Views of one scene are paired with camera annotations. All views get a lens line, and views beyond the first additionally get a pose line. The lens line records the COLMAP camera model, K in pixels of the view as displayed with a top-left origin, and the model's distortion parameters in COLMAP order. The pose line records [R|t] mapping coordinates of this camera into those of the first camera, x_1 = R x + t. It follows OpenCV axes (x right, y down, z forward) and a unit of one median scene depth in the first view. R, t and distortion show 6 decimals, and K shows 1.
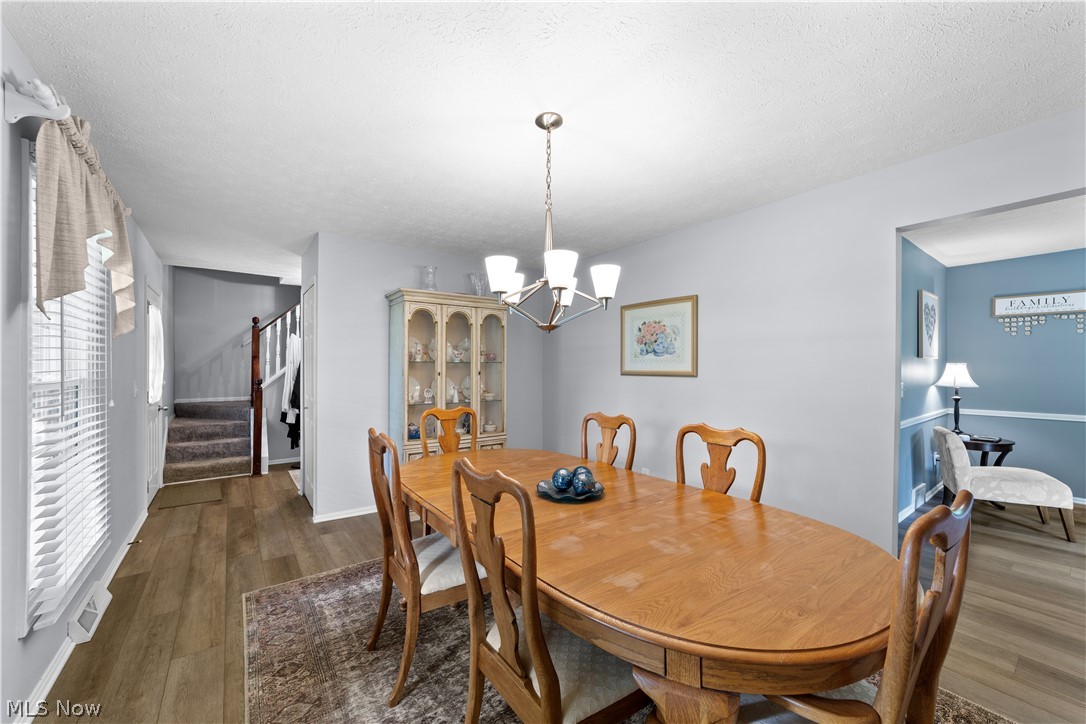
lens RADIAL K [[422.3, 0, 544.6], [0, 422.3, 366.4], [0, 0, 1]] dist [-0.007089, 0.005111]
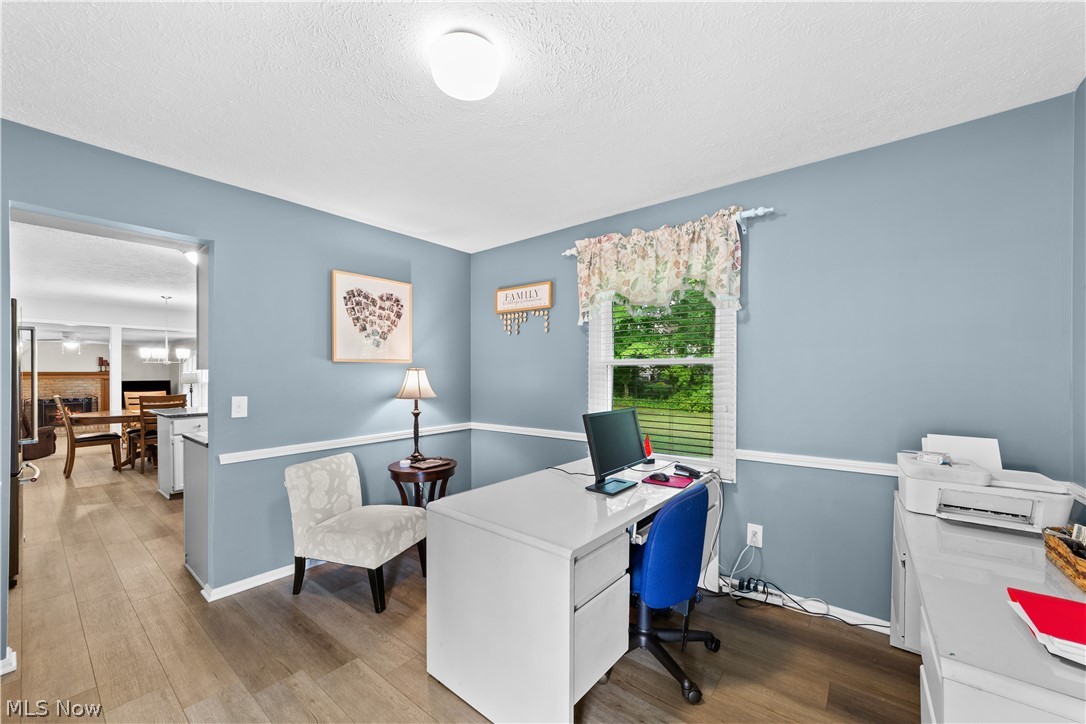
lens RADIAL K [[422.3, 0, 541.1], [0, 422.3, 372.2], [0, 0, 1]] dist [-0.007089, 0.005111]
pose [[0.971982, -0.003115, 0.235036, 0.995365], [0.002638, 0.999994, 0.002343, -0.001203], [-0.235041, -0.001657, 0.971984, 0.169667]]
